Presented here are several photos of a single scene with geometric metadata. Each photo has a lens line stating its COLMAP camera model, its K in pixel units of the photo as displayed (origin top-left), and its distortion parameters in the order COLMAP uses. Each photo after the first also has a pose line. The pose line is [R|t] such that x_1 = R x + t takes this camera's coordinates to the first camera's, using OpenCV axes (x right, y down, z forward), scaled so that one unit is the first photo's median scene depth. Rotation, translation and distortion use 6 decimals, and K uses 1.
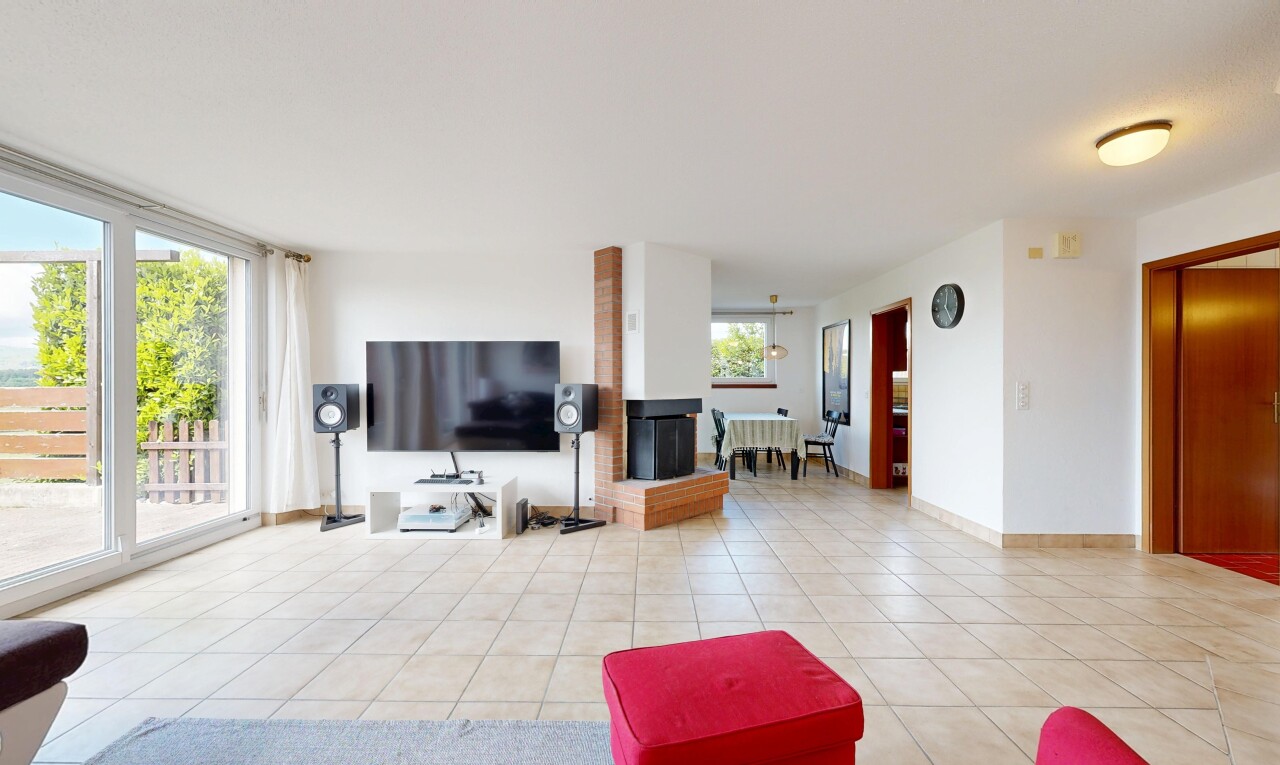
lens RADIAL K [[500.0, 0, 642.1], [0, 500.0, 381.4], [0, 0, 1]] dist [0.000922, 0.000160]
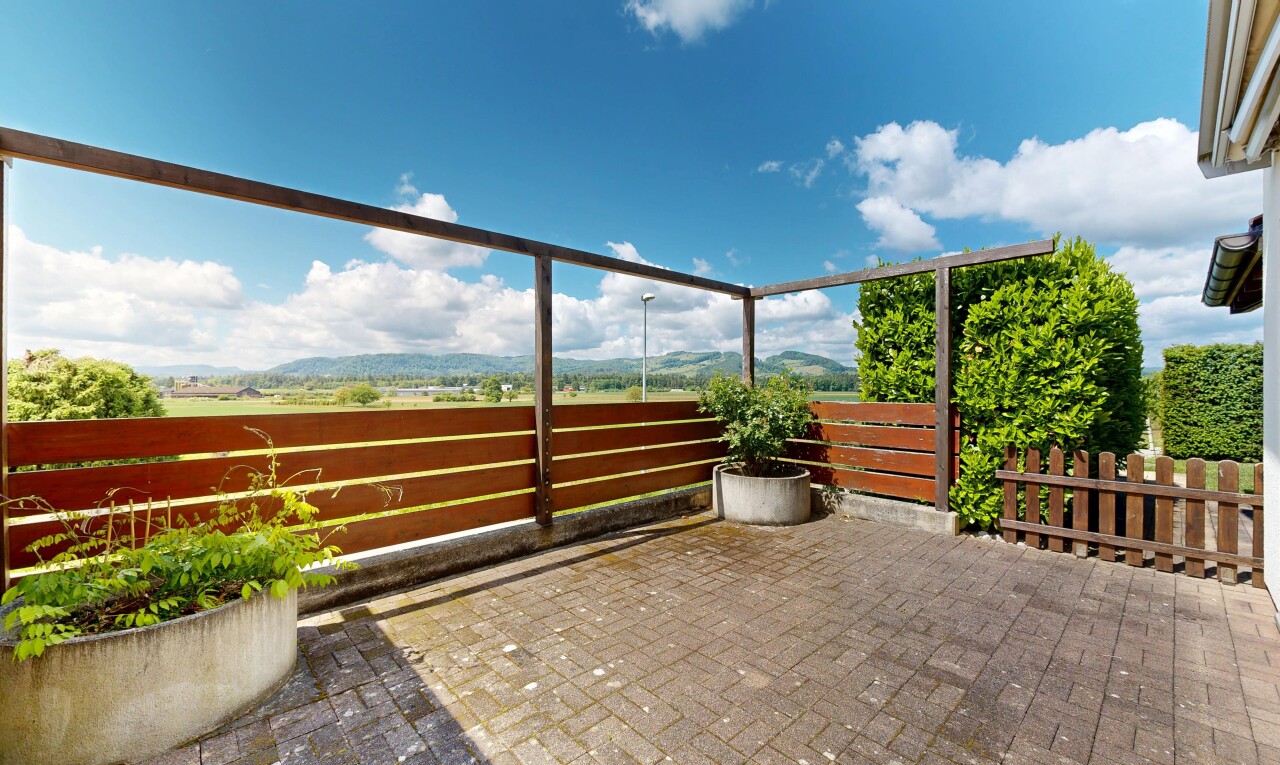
lens RADIAL K [[500.0, 0, 640.3], [0, 500.0, 384.7], [0, 0, 1]] dist [0.000922, 0.000160]
pose [[0.686810, 0.001226, -0.726836, -0.792333], [-0.010239, 0.999916, -0.007988, -0.011915], [0.726765, 0.012929, 0.686765, -0.041884]]
